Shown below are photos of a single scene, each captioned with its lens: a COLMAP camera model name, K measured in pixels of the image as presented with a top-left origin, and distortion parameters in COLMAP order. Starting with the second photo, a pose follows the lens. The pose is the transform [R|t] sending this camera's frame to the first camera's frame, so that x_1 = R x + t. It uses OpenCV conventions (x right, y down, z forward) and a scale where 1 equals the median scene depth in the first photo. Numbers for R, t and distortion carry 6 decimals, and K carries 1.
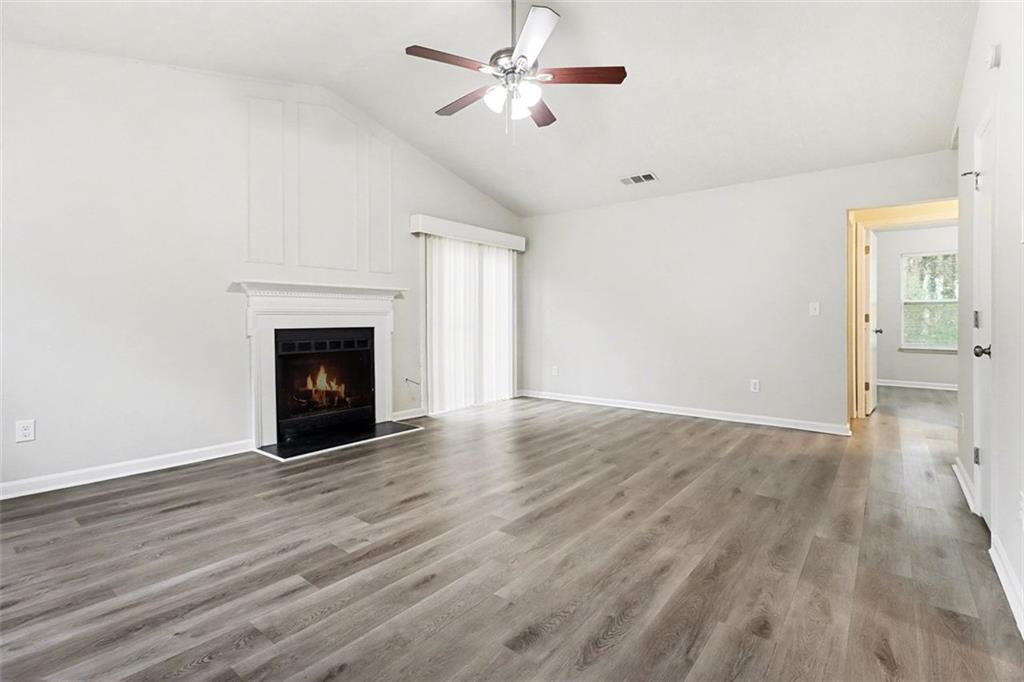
lens RADIAL K [[497.6, 0, 510.6], [0, 497.6, 326.2], [0, 0, 1]] dist [0.002564, -0.000167]
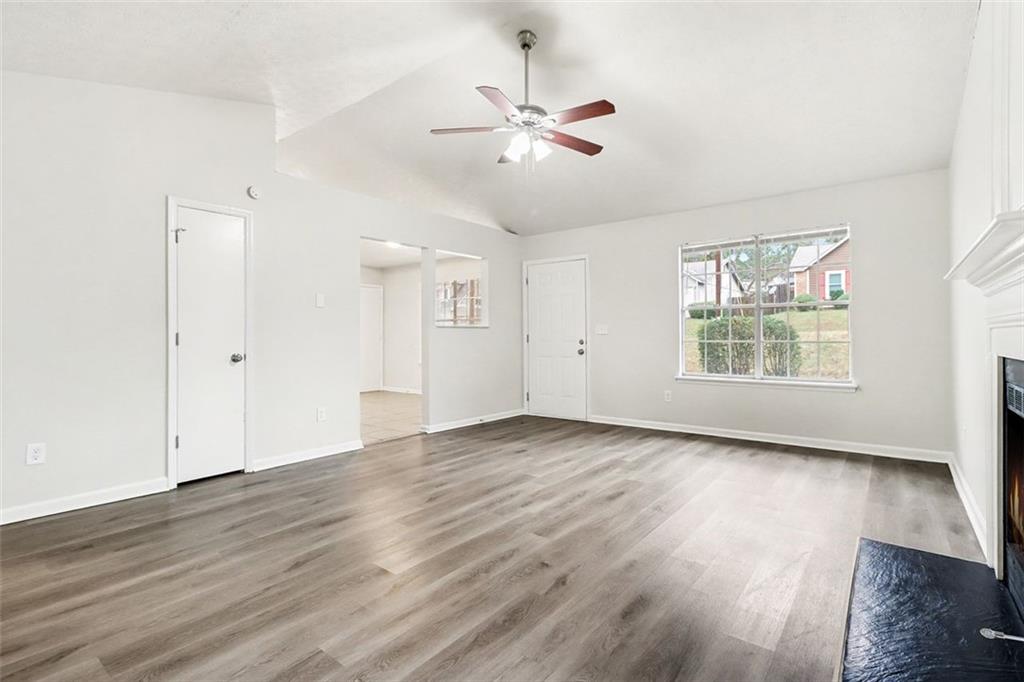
lens RADIAL K [[497.6, 0, 510.6], [0, 497.6, 326.2], [0, 0, 1]] dist [0.002564, -0.000167]
pose [[-0.999997, -0.000328, -0.002621, 0.062347], [-0.000277, 0.999810, -0.019467, -0.020757], [0.002627, -0.019466, -0.999807, 2.560801]]
